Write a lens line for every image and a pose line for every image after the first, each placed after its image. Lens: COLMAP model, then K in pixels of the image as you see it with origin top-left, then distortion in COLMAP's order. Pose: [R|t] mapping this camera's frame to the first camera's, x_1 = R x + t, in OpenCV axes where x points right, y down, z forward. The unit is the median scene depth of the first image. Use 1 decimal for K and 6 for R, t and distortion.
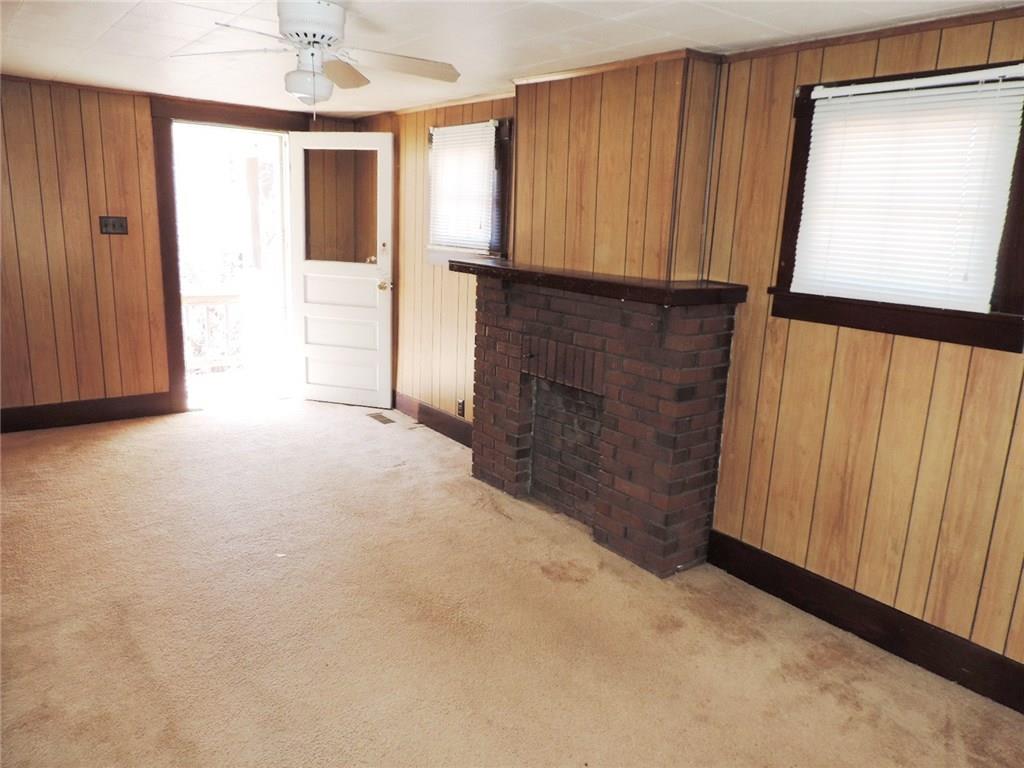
lens RADIAL K [[734.0, 0, 509.6], [0, 734.0, 375.8], [0, 0, 1]] dist [-0.007617, -0.010248]
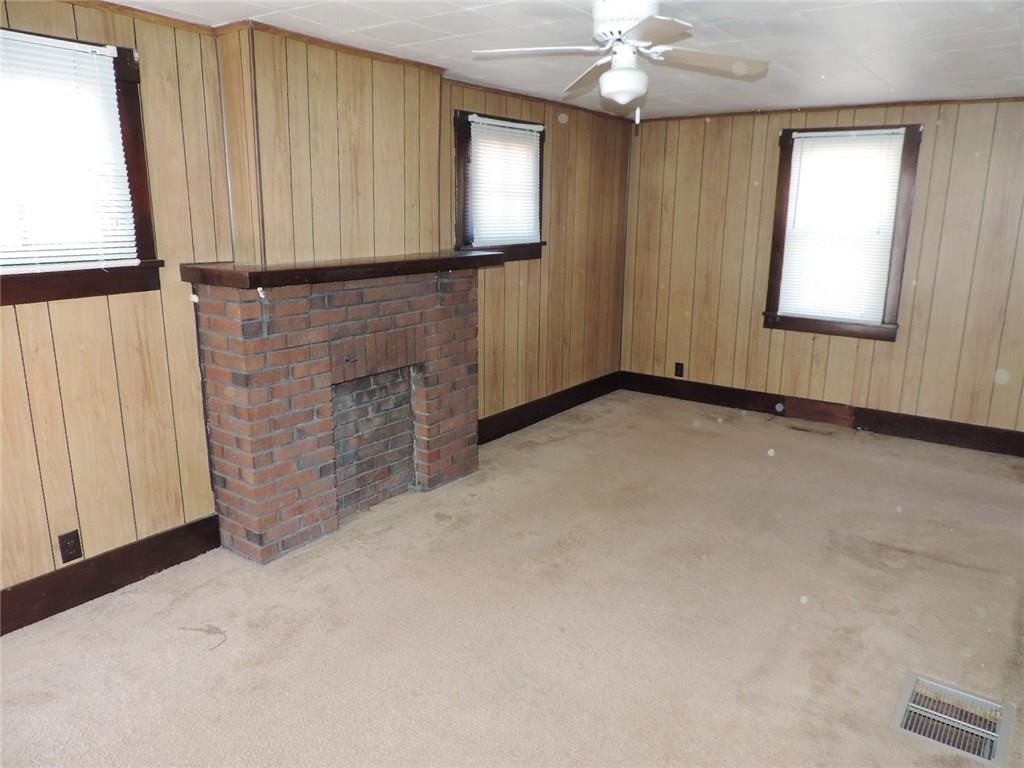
lens RADIAL K [[734.0, 0, 511.5], [0, 734.0, 388.2], [0, 0, 1]] dist [-0.007617, -0.010248]
pose [[-0.279883, -0.266942, 0.922175, -0.947599], [0.193104, 0.925280, 0.326448, -0.273423], [-0.940413, 0.269443, -0.207423, 1.103527]]
